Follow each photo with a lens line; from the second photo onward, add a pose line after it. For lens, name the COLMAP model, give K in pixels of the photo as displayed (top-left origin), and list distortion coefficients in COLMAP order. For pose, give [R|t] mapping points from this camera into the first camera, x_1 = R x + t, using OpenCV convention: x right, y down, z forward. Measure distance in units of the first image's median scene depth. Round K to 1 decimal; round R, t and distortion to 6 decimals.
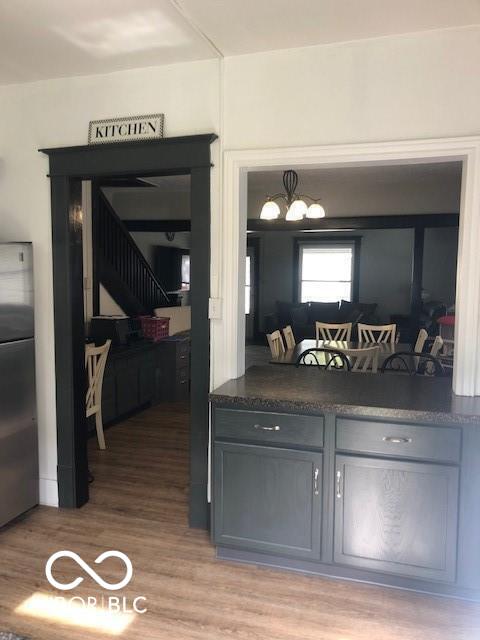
lens RADIAL K [[532.9, 0, 240.9], [0, 532.9, 320.1], [0, 0, 1]] dist [-0.005324, 0.000121]
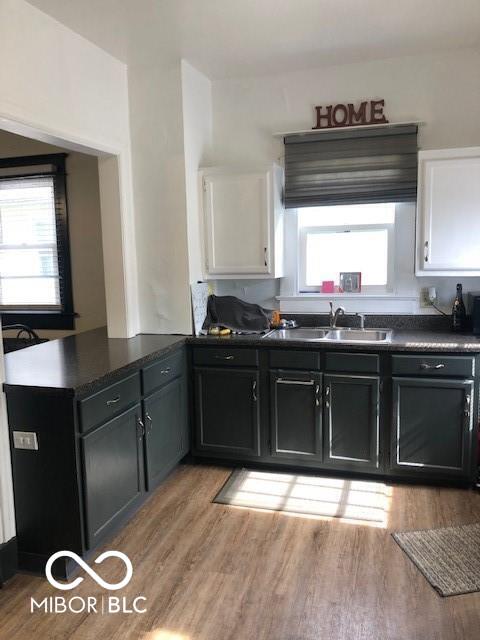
lens RADIAL K [[532.9, 0, 240.3], [0, 532.9, 319.5], [0, 0, 1]] dist [-0.005324, 0.000121]
pose [[-0.021255, -0.143926, 0.989360, -0.984562], [0.120315, 0.982024, 0.145444, -0.070769], [-0.992508, 0.122126, -0.003557, 0.780245]]
